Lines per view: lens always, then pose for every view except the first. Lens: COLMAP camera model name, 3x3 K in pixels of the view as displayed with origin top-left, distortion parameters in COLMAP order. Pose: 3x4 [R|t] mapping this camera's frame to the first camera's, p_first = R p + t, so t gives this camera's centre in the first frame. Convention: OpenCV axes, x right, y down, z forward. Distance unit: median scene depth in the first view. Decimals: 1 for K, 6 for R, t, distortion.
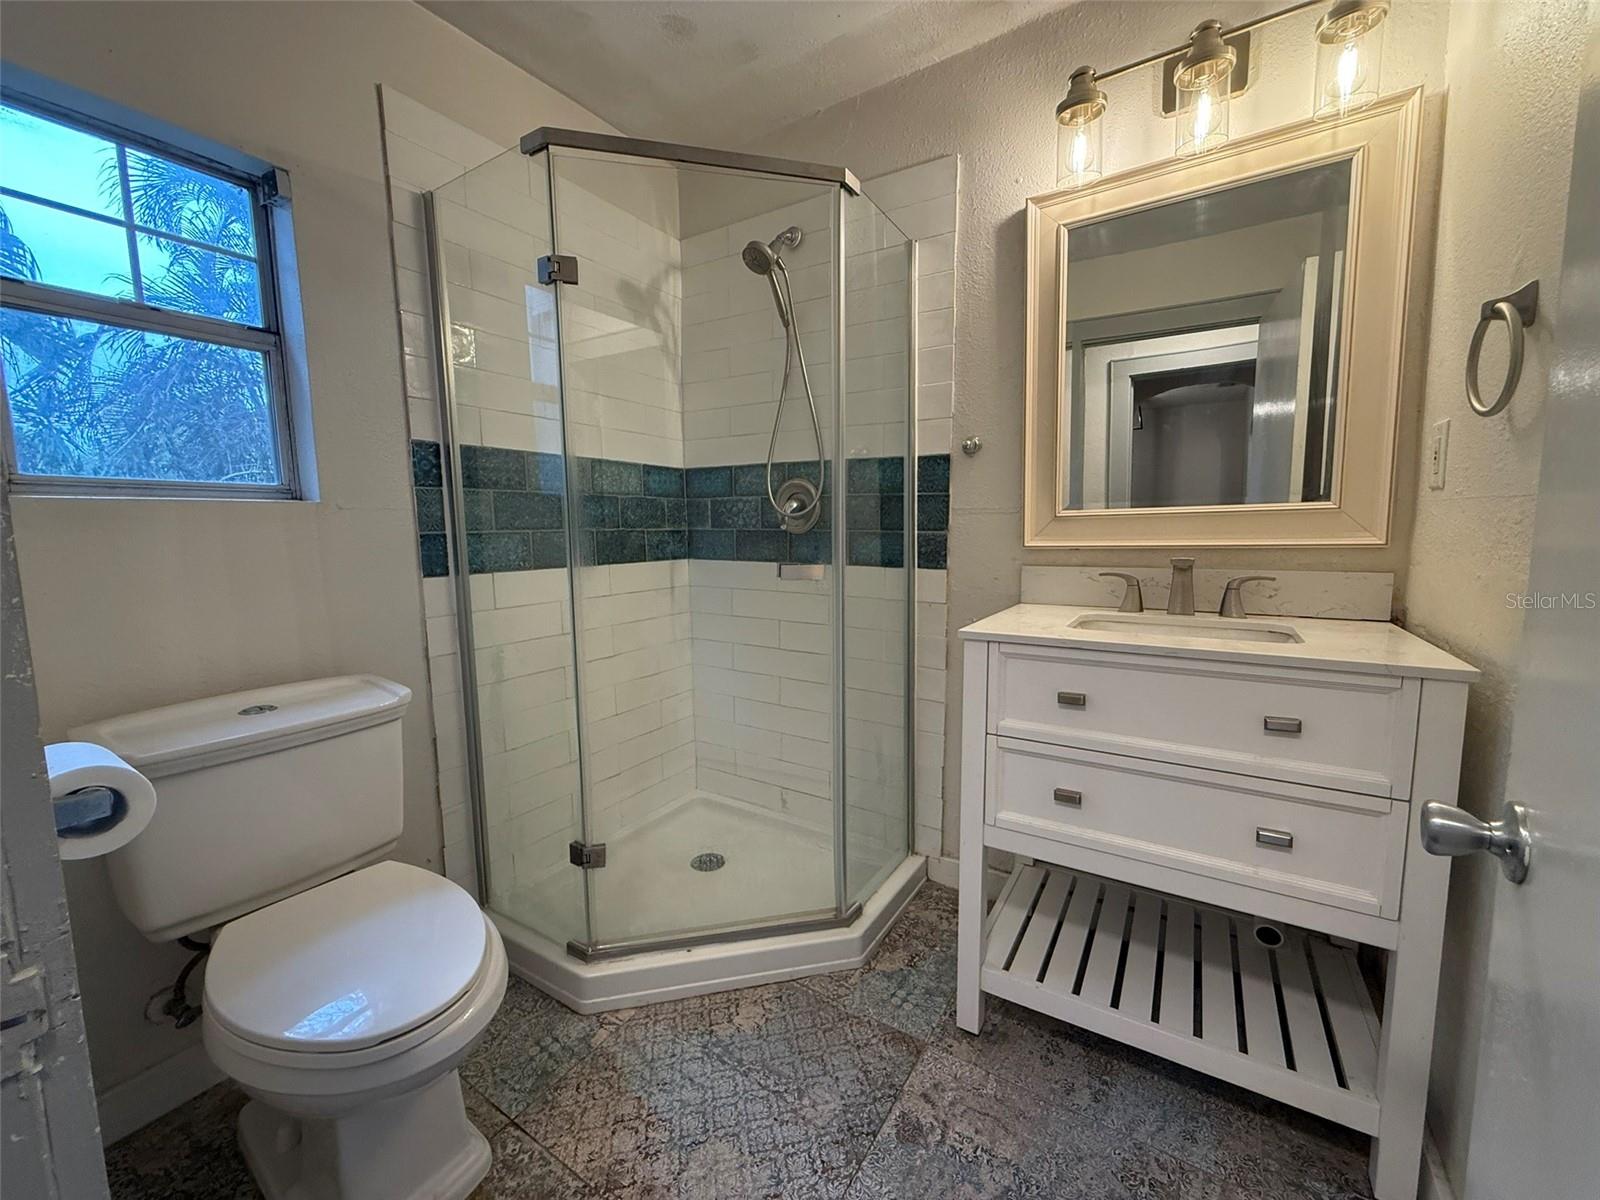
lens RADIAL K [[641.9, 0, 796.7], [0, 641.9, 598.8], [0, 0, 1]] dist [0.002518, 0.000528]
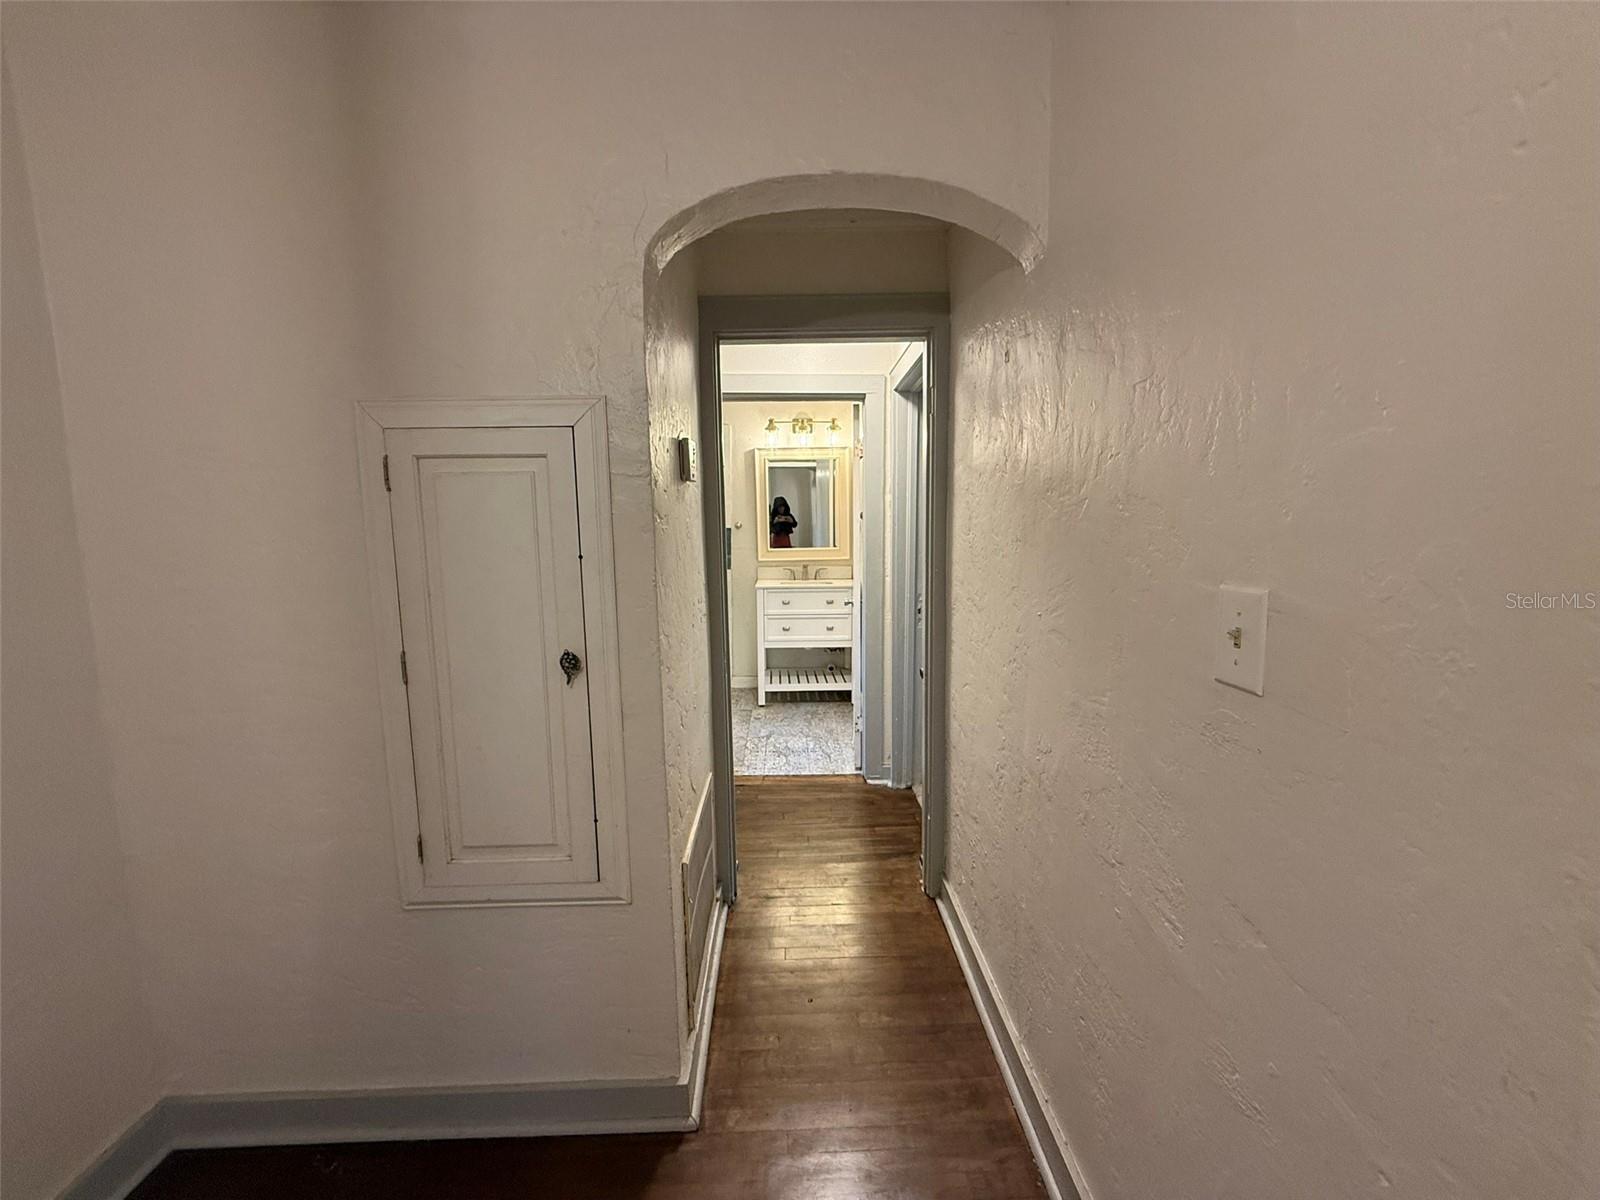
lens RADIAL K [[641.9, 0, 798.2], [0, 641.9, 598.7], [0, 0, 1]] dist [0.002518, 0.000528]
pose [[0.832714, -0.061130, 0.550319, -1.314725], [0.059320, 0.998016, 0.021101, 0.048129], [-0.550517, 0.015073, 0.834688, -1.818717]]
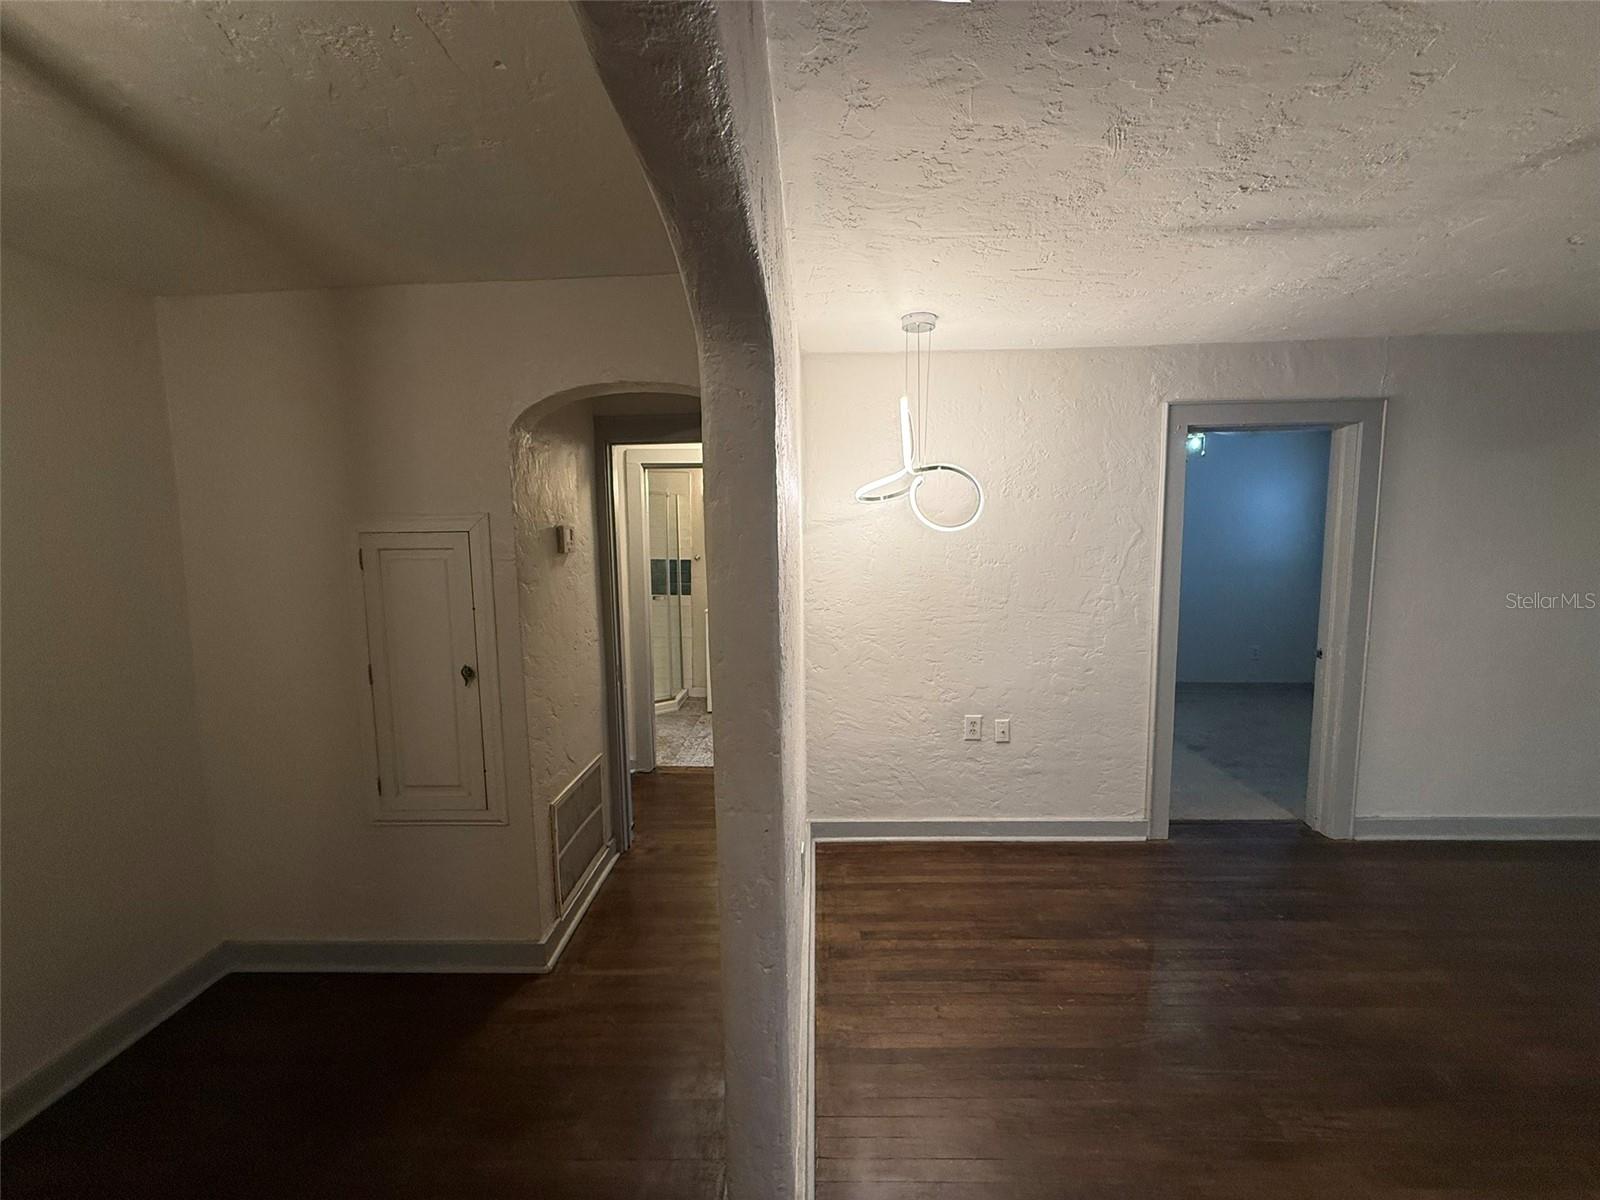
lens RADIAL K [[641.9, 0, 795.0], [0, 641.9, 597.9], [0, 0, 1]] dist [0.002518, 0.000528]
pose [[0.860666, -0.043133, 0.507339, -1.188811], [0.052432, 0.998616, -0.004048, 0.011865], [-0.506462, 0.030085, 0.861737, -2.540146]]
